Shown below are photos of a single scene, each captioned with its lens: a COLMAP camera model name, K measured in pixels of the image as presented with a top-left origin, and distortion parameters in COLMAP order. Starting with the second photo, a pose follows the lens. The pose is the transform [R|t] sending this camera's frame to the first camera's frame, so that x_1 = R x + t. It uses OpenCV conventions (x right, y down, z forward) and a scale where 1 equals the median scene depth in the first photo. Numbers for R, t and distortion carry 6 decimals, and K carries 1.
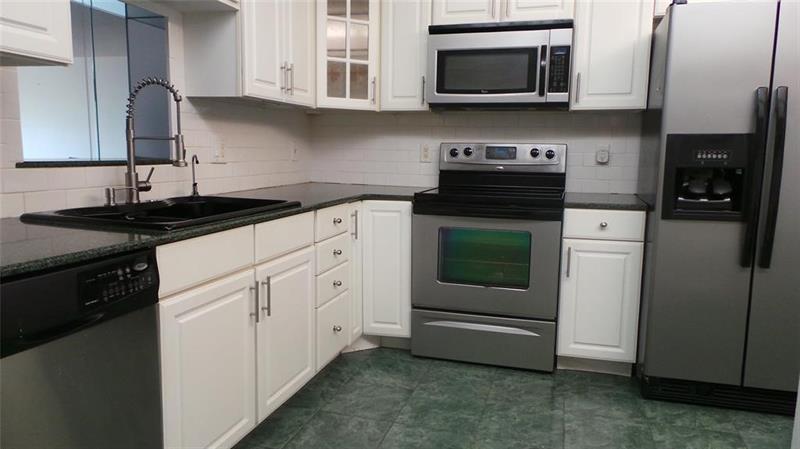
lens RADIAL K [[546.4, 0, 404.3], [0, 546.4, 224.3], [0, 0, 1]] dist [0.012177, 0.000470]
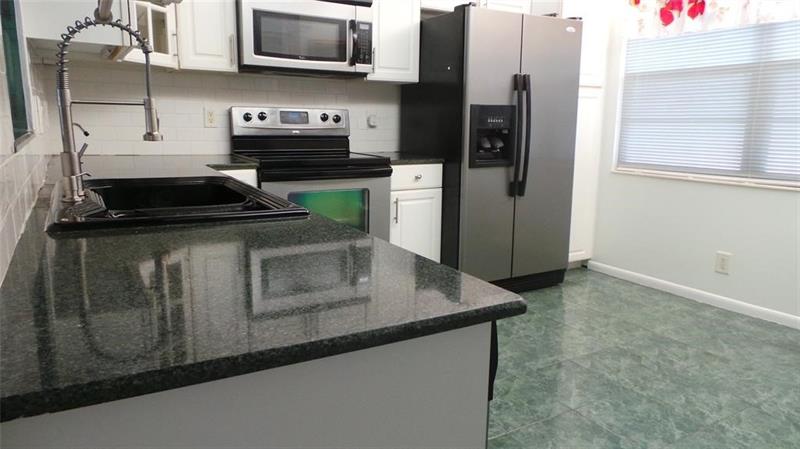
lens RADIAL K [[546.4, 0, 402.8], [0, 546.4, 225.5], [0, 0, 1]] dist [0.012177, 0.000470]
pose [[0.688446, -0.143447, 0.710961, -0.463960], [0.090182, 0.989570, 0.112334, -0.026805], [-0.719660, -0.013220, 0.694201, 0.135327]]
